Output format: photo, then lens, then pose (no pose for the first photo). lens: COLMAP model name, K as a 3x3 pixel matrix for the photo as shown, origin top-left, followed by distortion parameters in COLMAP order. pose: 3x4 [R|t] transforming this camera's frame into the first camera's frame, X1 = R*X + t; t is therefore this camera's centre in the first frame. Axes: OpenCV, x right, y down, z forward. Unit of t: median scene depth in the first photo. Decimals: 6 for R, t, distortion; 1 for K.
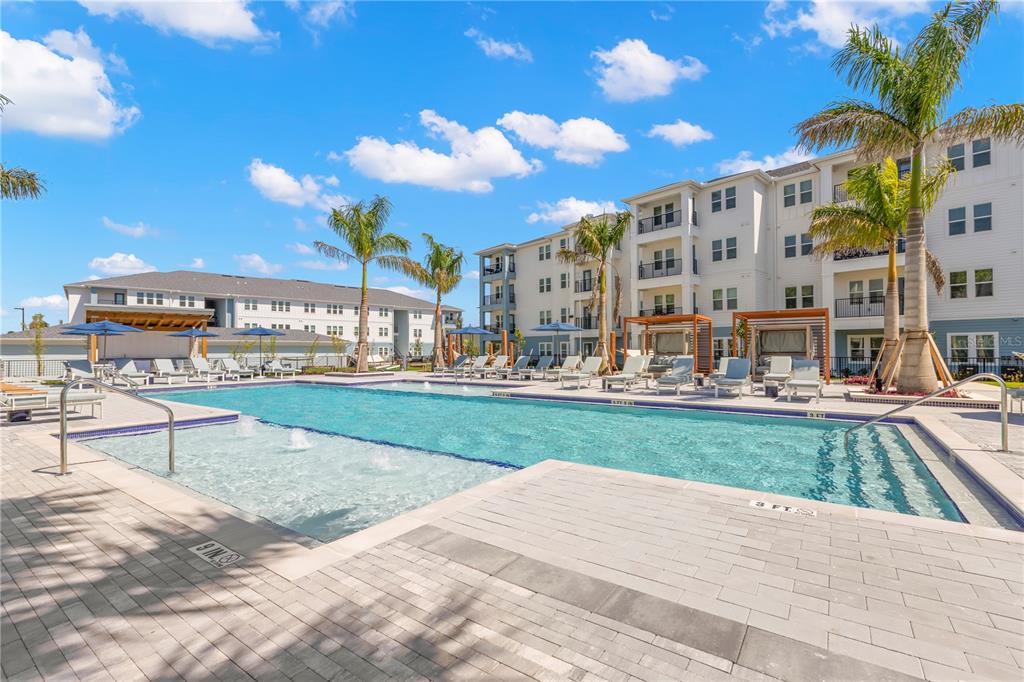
lens RADIAL K [[460.2, 0, 512.0], [0, 460.2, 341.0], [0, 0, 1]] dist [0.000258, 0.000017]
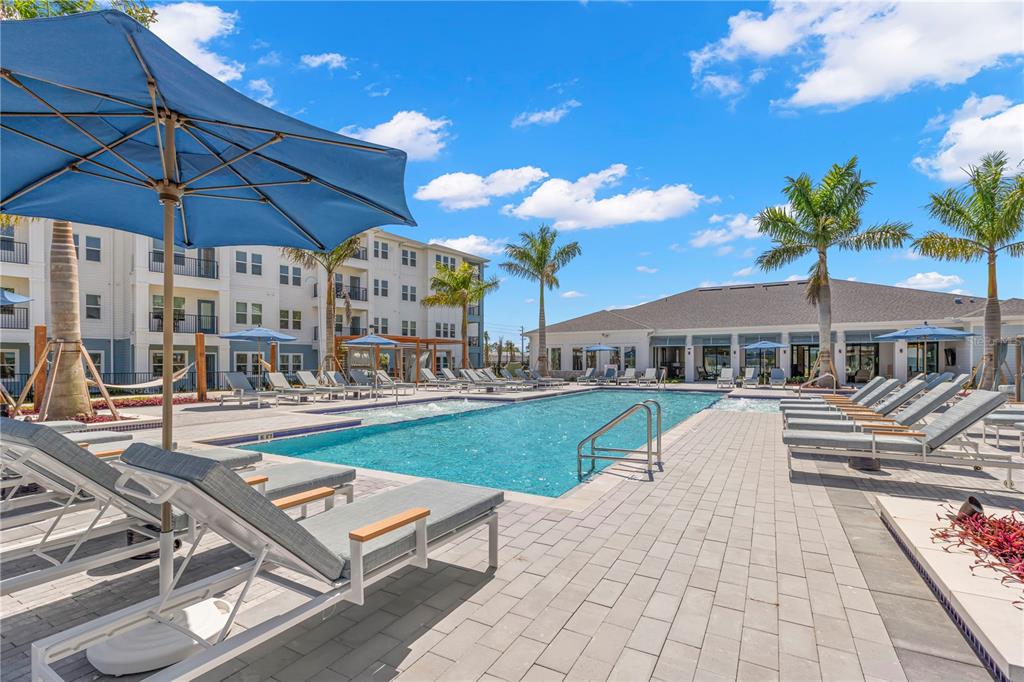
lens RADIAL K [[458.8, 0, 510.7], [0, 458.8, 370.9], [0, 0, 1]] dist [-0.000098, -0.000011]
pose [[-0.100918, -0.000581, 0.994895, -0.876602], [-0.019249, 0.999814, -0.001369, 0.035085], [-0.994708, -0.019289, -0.100911, 0.876689]]
